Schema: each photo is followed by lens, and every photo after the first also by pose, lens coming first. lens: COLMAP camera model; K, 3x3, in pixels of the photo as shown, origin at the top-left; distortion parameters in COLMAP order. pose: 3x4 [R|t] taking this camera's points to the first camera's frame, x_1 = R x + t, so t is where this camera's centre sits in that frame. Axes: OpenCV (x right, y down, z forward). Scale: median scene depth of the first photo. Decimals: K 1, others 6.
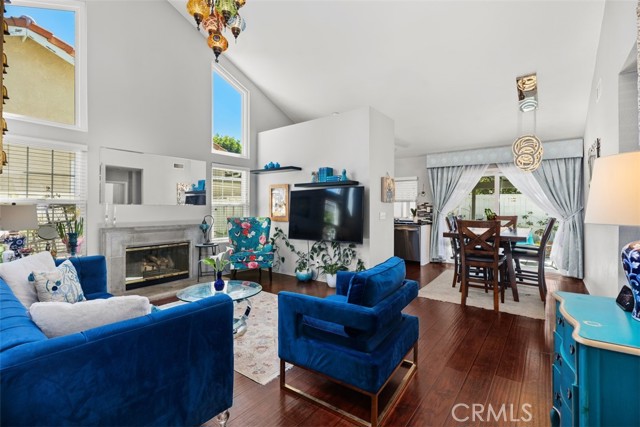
lens RADIAL K [[288.1, 0, 317.5], [0, 288.1, 205.9], [0, 0, 1]] dist [0.002185, 0.000323]
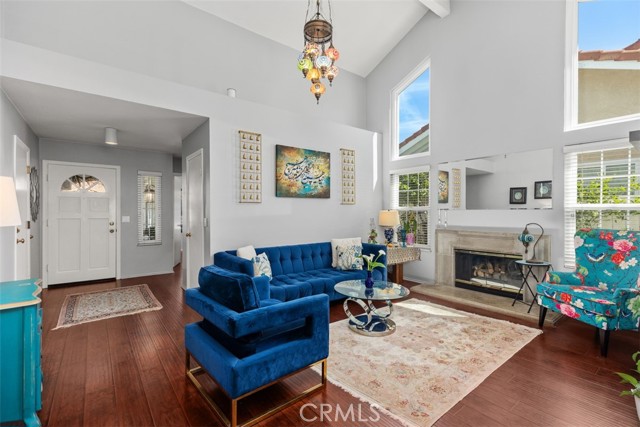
lens RADIAL K [[288.1, 0, 317.5], [0, 288.1, 205.9], [0, 0, 1]] dist [0.002185, 0.000323]
pose [[-0.217369, -0.021950, -0.975843, 0.470996], [0.002257, 0.999733, -0.022990, 0.004705], [0.976087, -0.007200, -0.217261, 0.636420]]
